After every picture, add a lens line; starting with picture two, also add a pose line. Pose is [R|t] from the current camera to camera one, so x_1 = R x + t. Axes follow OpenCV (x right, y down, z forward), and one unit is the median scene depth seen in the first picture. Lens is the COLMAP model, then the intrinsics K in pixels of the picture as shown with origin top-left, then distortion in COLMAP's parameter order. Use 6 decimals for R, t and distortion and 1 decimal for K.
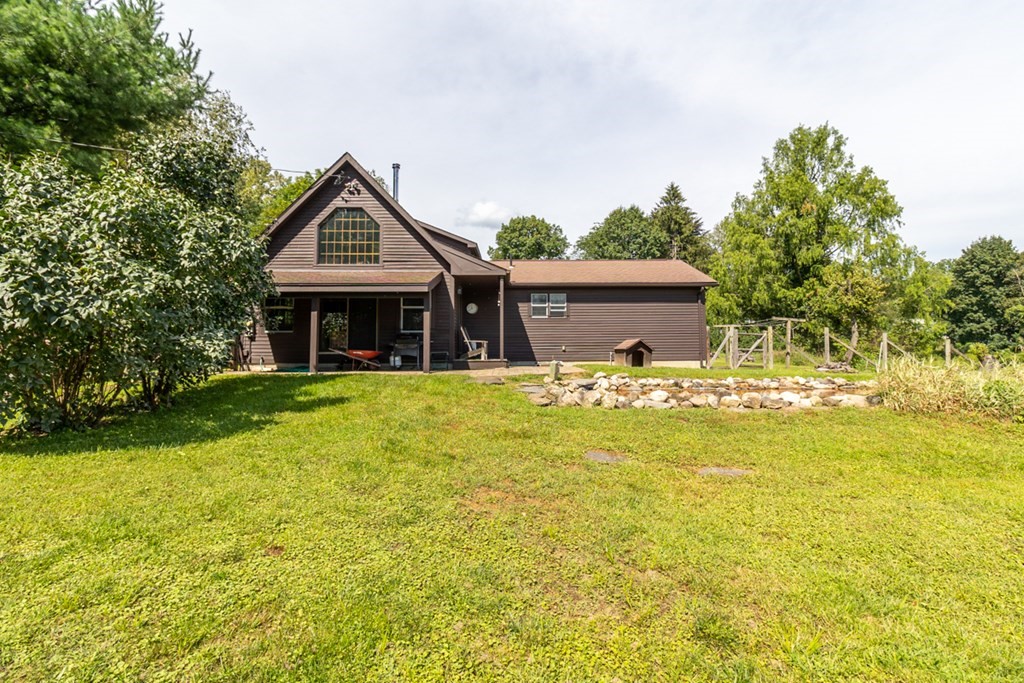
lens RADIAL K [[472.8, 0, 523.7], [0, 472.8, 328.1], [0, 0, 1]] dist [0.001635, 0.000290]
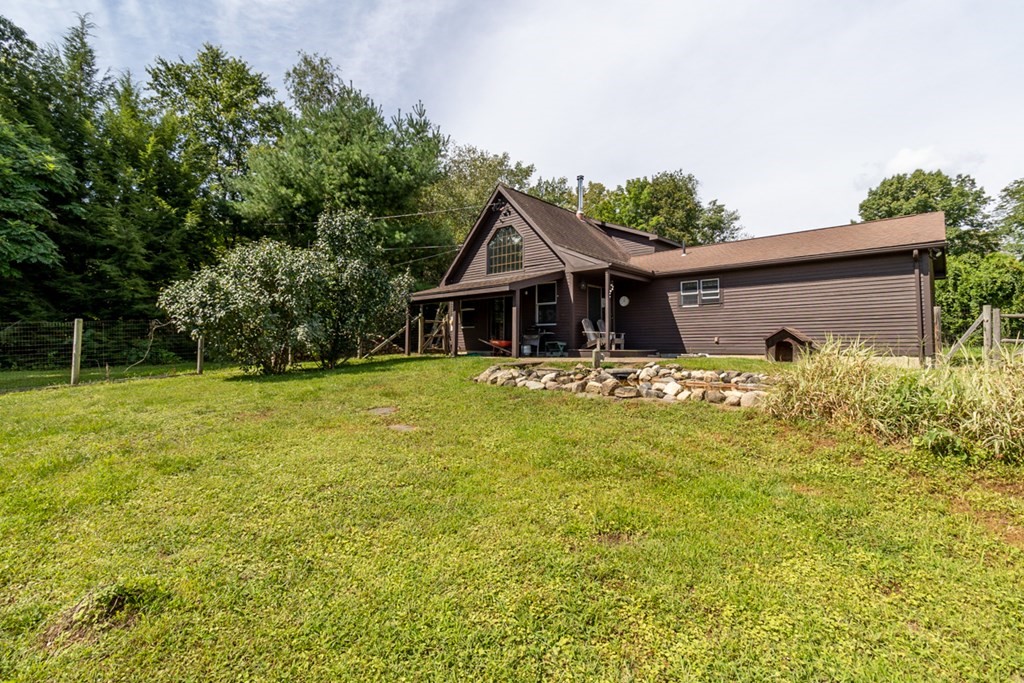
lens RADIAL K [[457.8, 0, 517.4], [0, 457.8, 339.6], [0, 0, 1]] dist [-0.002092, -0.000292]
pose [[0.726793, -0.001861, -0.686855, 0.162684], [0.024445, 0.999433, 0.023158, 0.005342], [0.686422, -0.033621, 0.726426, 0.044615]]
